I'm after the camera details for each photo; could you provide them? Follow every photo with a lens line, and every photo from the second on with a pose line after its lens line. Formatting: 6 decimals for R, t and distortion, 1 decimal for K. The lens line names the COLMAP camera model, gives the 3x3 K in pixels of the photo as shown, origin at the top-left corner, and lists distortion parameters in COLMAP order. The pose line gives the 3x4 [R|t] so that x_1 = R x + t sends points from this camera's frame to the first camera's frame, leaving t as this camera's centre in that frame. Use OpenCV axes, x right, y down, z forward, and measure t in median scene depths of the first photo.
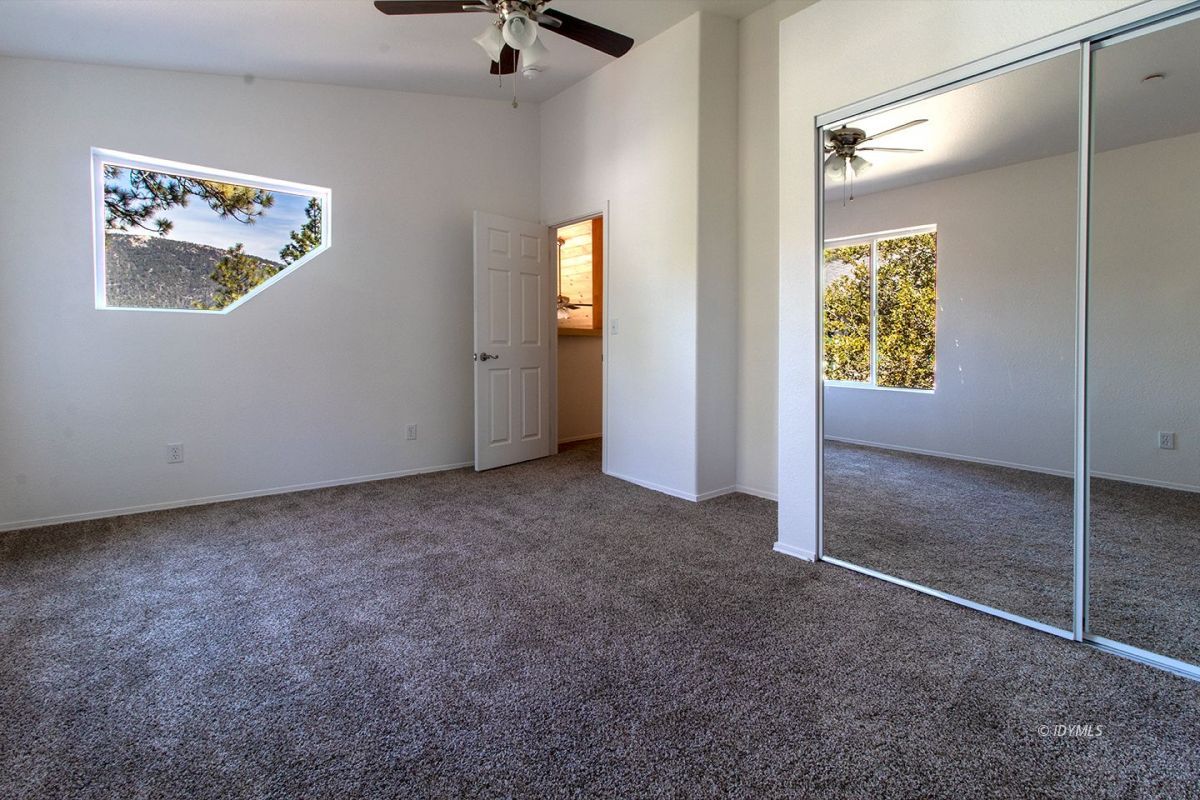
lens RADIAL K [[541.2, 0, 602.1], [0, 541.2, 357.7], [0, 0, 1]] dist [0.002601, 0.000031]
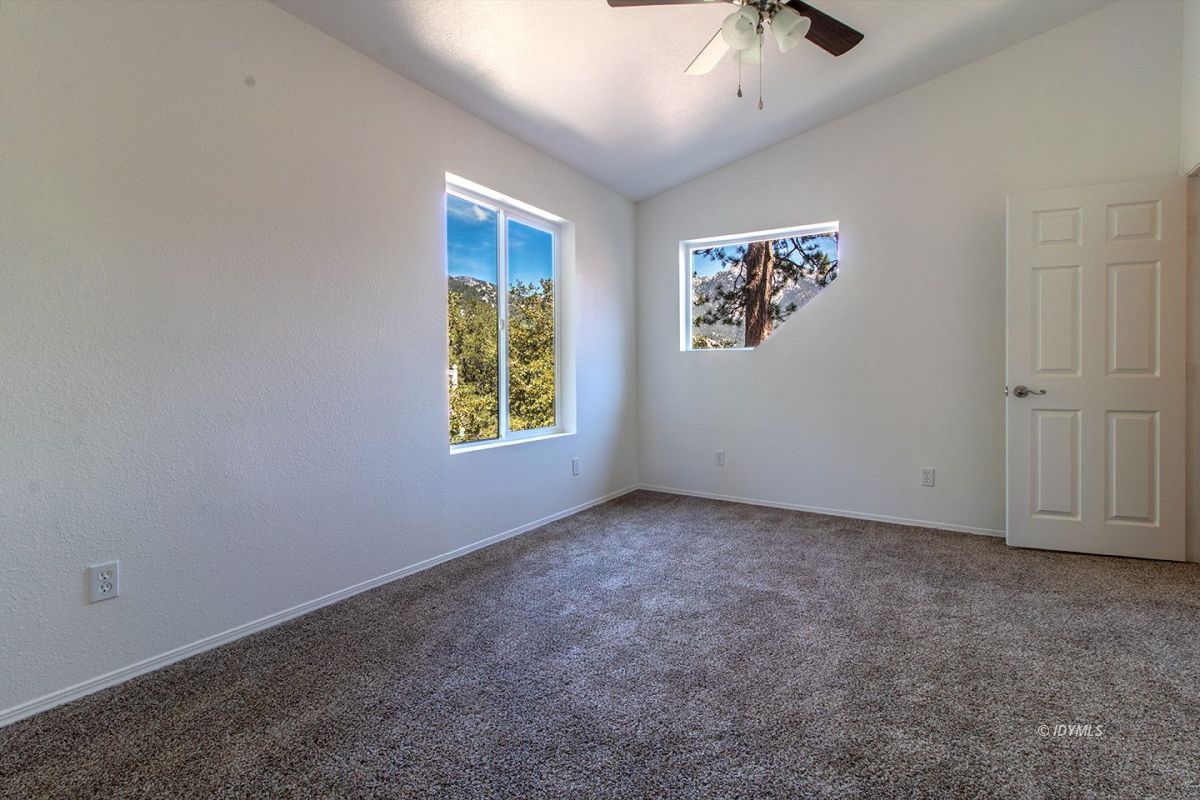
lens RADIAL K [[551.9, 0, 600.3], [0, 551.9, 383.6], [0, 0, 1]] dist [0.001463, -0.000034]
pose [[0.333520, 0.010388, -0.942686, 0.384791], [-0.023290, 0.999725, 0.002776, -0.001356], [0.942455, 0.021029, 0.333670, 0.288631]]
